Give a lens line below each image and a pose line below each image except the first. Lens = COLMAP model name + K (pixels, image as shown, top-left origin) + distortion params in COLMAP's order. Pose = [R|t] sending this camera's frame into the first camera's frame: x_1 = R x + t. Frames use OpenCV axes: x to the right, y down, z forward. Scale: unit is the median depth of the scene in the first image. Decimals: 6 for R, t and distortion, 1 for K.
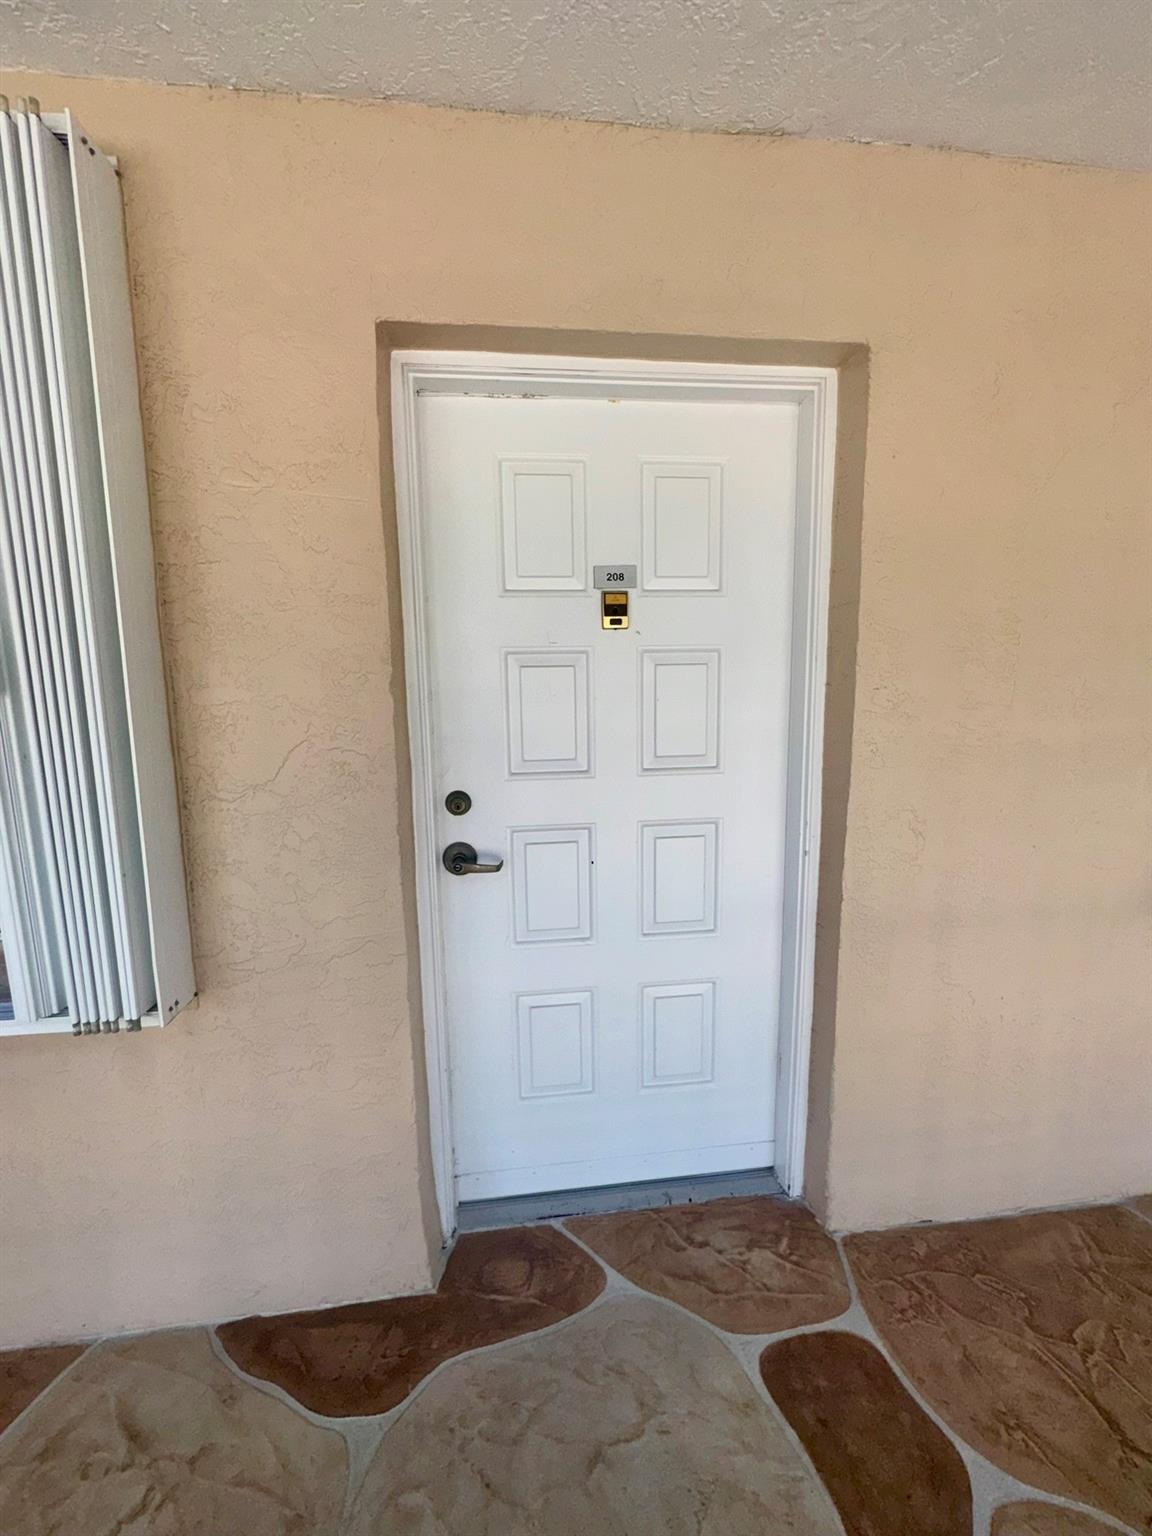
lens RADIAL K [[616.1, 0, 576.4], [0, 616.1, 765.3], [0, 0, 1]] dist [-0.003485, 0.000470]
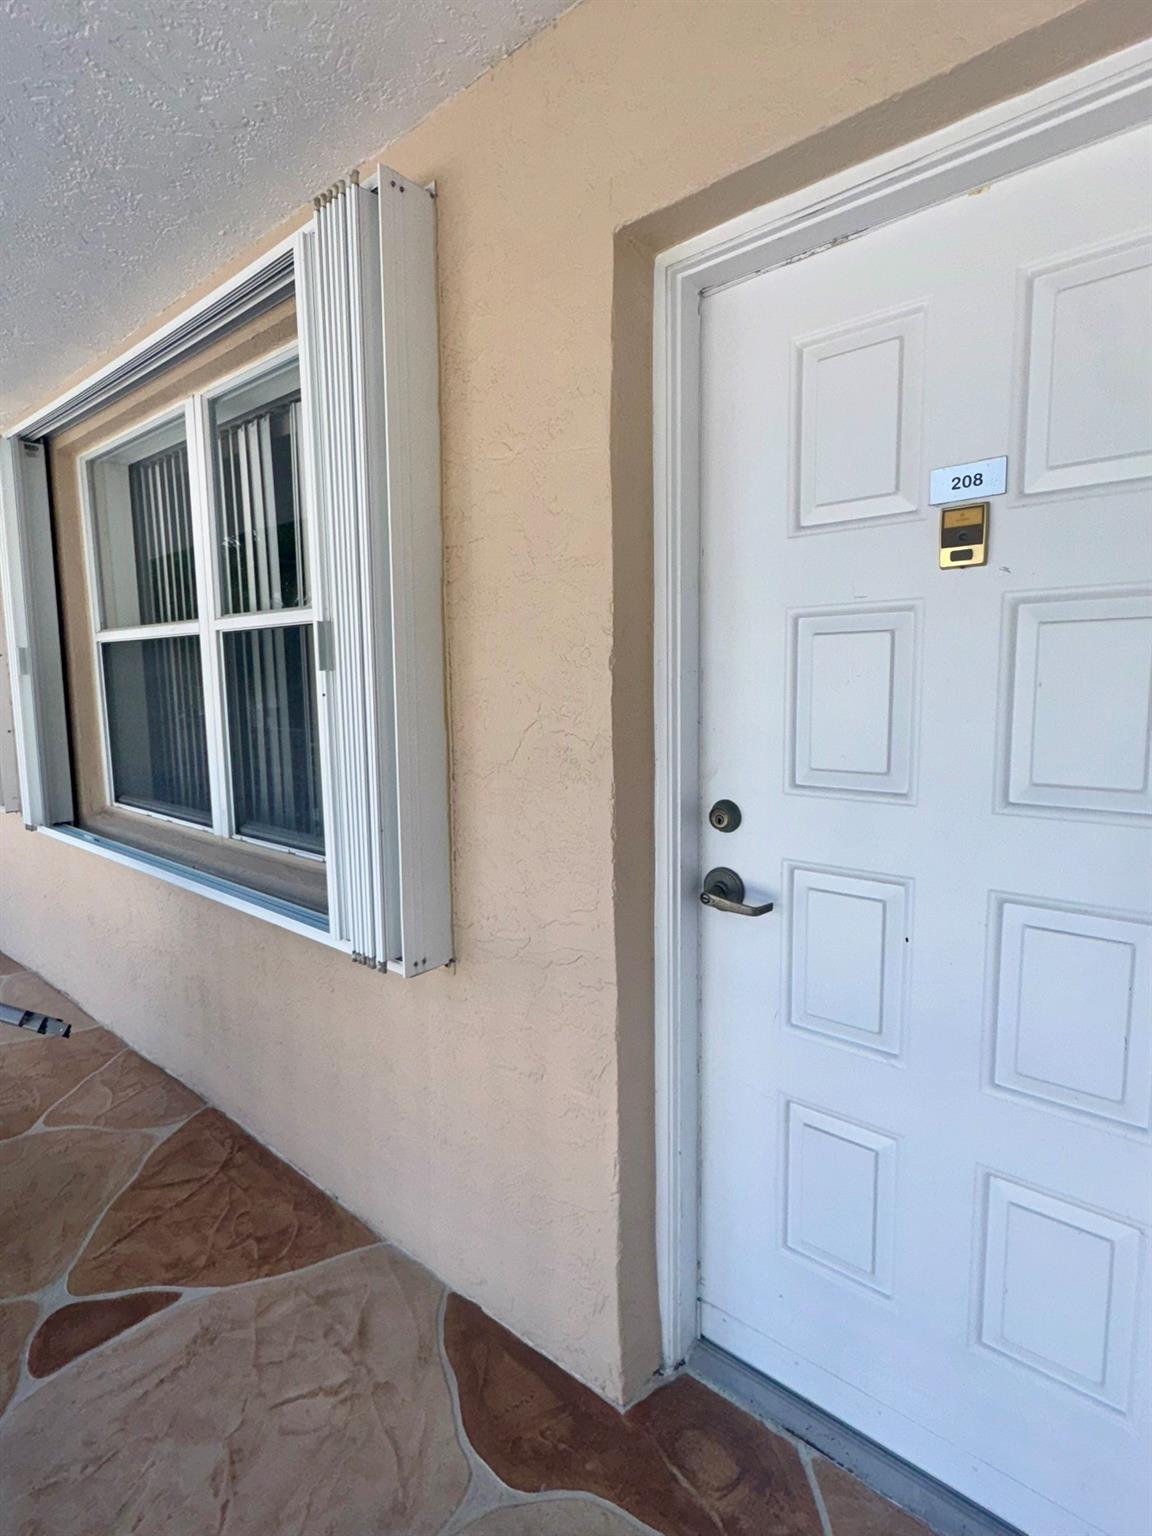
lens RADIAL K [[767.3, 0, 576.1], [0, 767.3, 764.7], [0, 0, 1]] dist [-0.002952, 0.000504]
pose [[0.682987, 0.088527, -0.725046, 0.381911], [-0.099080, 0.994682, 0.028117, -0.010776], [0.723679, 0.052634, 0.688126, 0.219236]]
